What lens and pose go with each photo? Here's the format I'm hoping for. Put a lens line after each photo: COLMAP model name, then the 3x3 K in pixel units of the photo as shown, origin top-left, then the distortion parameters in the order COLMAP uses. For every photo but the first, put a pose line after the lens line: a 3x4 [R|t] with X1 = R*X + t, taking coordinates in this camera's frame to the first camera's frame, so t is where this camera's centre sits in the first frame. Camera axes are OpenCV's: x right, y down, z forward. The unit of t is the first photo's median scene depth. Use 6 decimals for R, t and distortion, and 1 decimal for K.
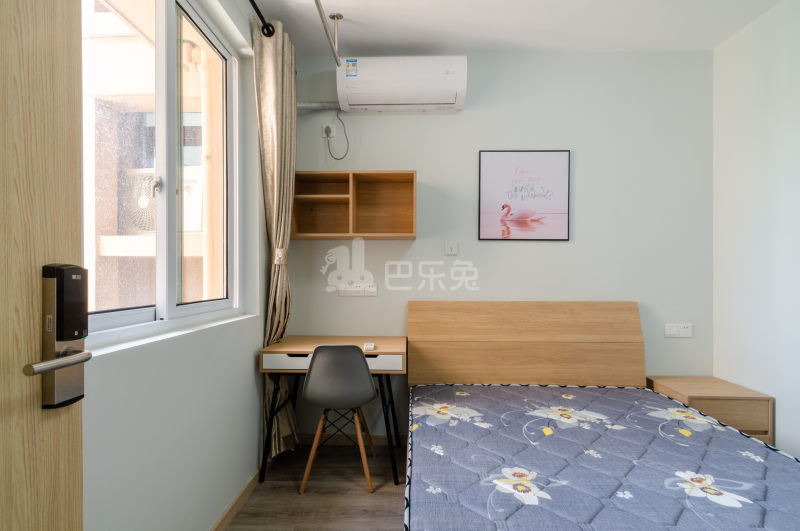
lens RADIAL K [[359.8, 0, 400.0], [0, 359.8, 274.7], [0, 0, 1]] dist [-0.000646, -0.000719]
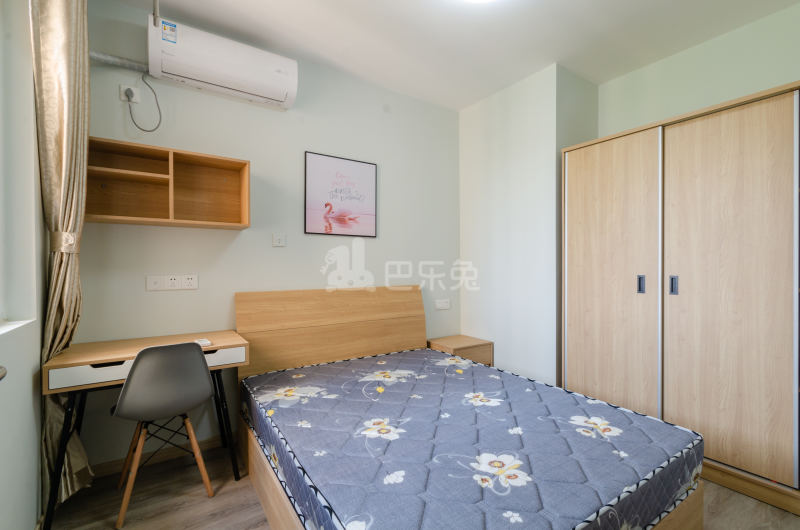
lens RADIAL K [[349.9, 0, 400.0], [0, 349.9, 265.0], [0, 0, 1]] dist [-0.000477, -0.000483]
pose [[0.818604, -0.002280, 0.574353, -0.181666], [0.002909, 0.999996, -0.000176, -0.000365], [-0.574350, 0.001815, 0.818608, -0.031848]]
